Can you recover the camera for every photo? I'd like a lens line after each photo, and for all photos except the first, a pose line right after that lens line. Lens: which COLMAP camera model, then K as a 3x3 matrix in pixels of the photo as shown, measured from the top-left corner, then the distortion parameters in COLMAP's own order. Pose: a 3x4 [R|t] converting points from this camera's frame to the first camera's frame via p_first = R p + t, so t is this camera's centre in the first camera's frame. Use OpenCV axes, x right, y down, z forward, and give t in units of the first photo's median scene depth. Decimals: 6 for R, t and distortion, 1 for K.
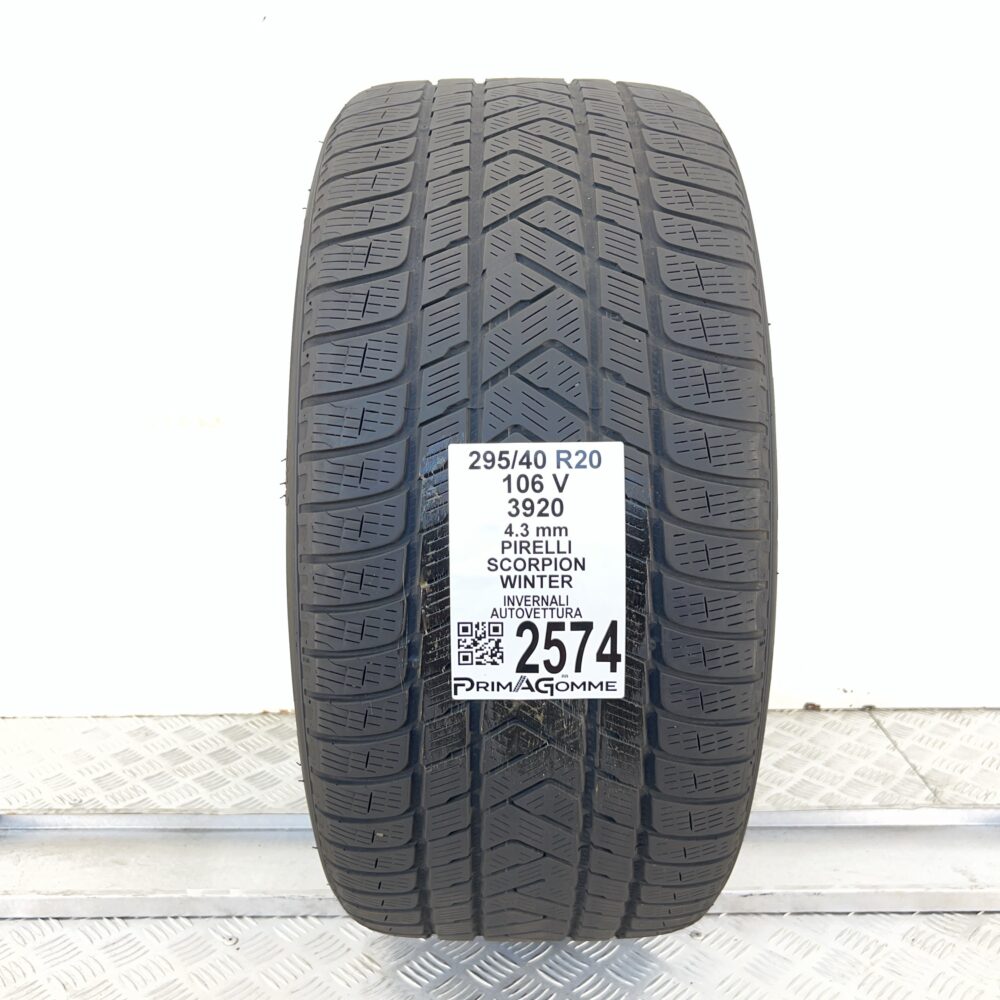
lens RADIAL K [[965.5, 0, 496.5], [0, 965.5, 503.7], [0, 0, 1]] dist [0.010098, 0.000000]
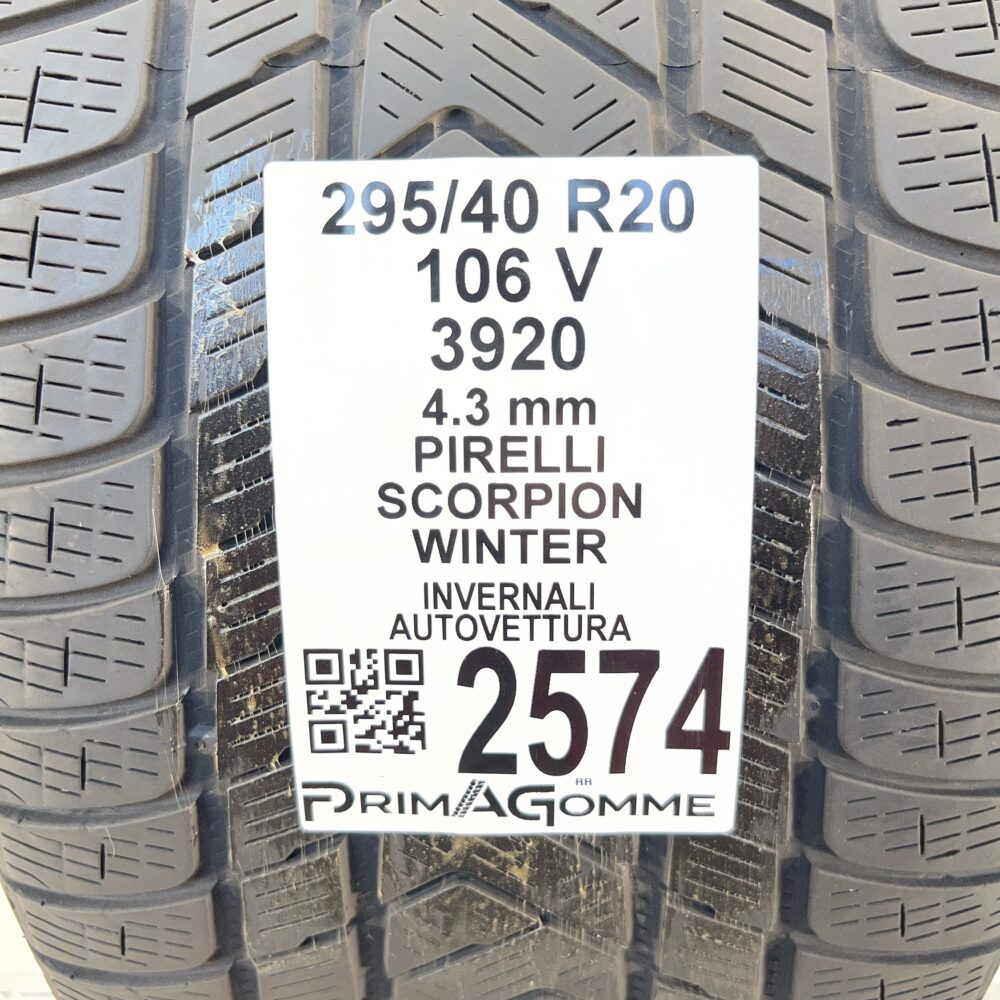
lens RADIAL K [[965.5, 0, 508.1], [0, 965.5, 500.2], [0, 0, 1]] dist [0.010098, 0.000000]
pose [[0.999871, 0.005326, -0.015142, 0.045809], [-0.003483, 0.992863, 0.119209, 0.018743], [0.015668, -0.119141, 0.992754, 0.628702]]
